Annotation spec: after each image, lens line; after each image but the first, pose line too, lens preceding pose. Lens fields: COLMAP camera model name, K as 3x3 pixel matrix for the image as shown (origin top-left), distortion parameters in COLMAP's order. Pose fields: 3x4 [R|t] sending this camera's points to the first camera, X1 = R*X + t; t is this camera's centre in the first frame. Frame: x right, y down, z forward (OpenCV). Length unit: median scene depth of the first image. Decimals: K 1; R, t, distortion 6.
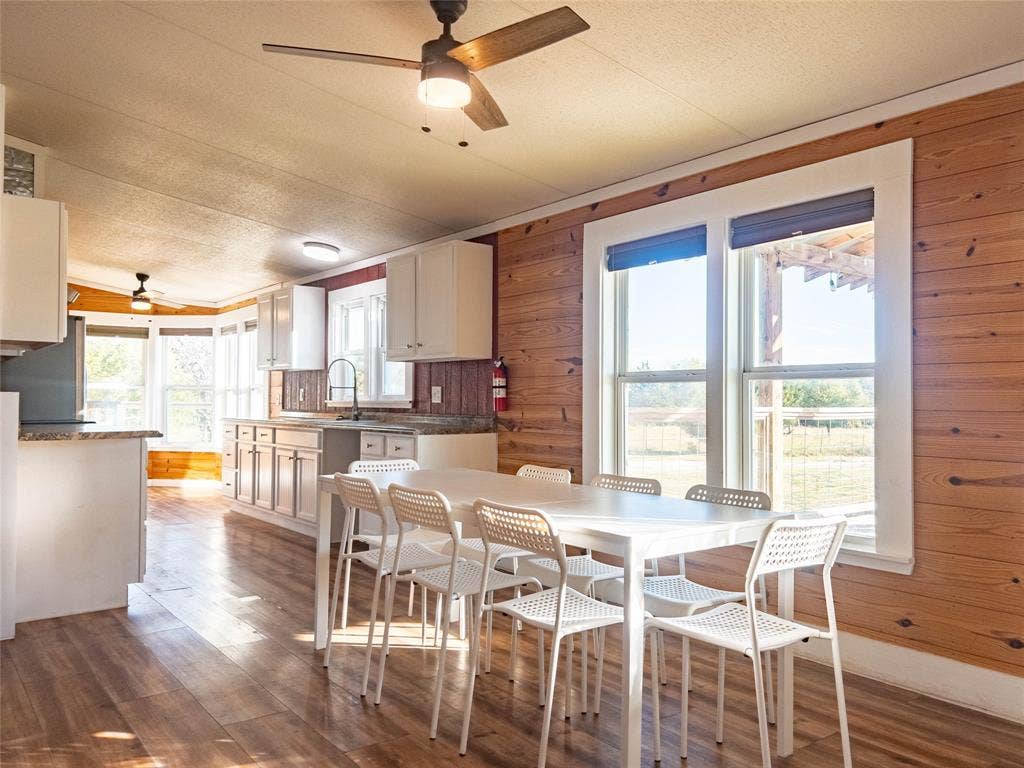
lens RADIAL K [[778.6, 0, 511.8], [0, 778.6, 387.1], [0, 0, 1]] dist [0.007419, -0.002560]
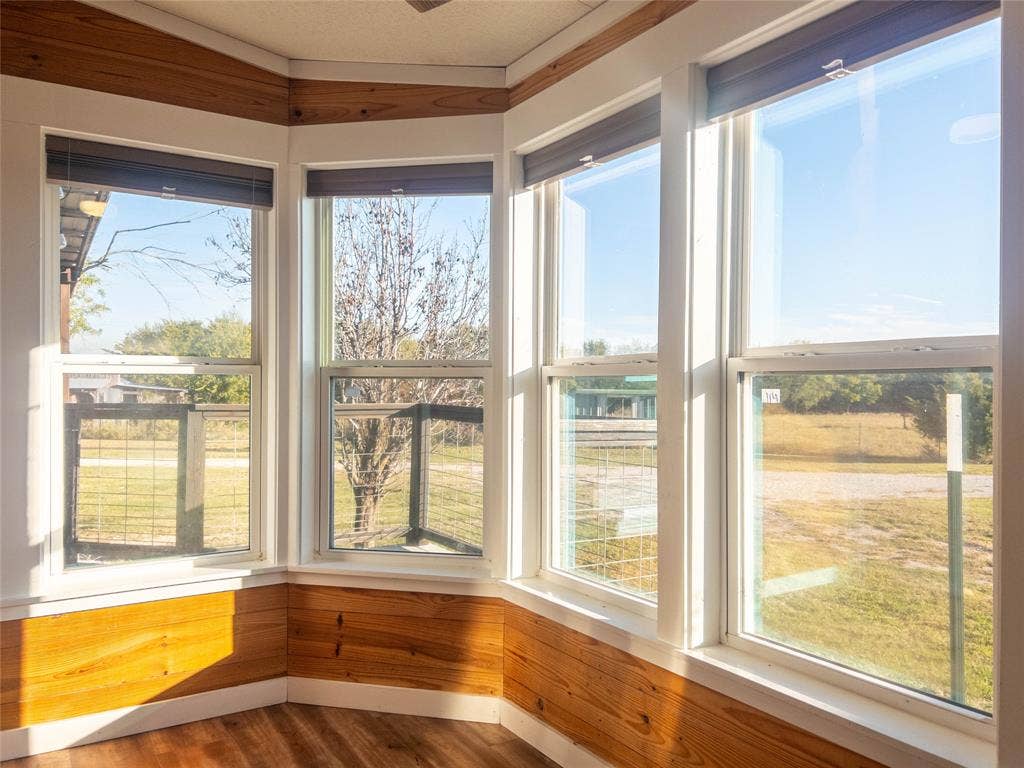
lens RADIAL K [[778.6, 0, 512.0], [0, 778.6, 383.7], [0, 0, 1]] dist [0.007419, -0.002560]
pose [[0.995580, 0.003000, -0.093865, -0.346525], [-0.001473, 0.999865, 0.016337, 0.001454], [0.093901, -0.016126, 0.995451, 0.711313]]
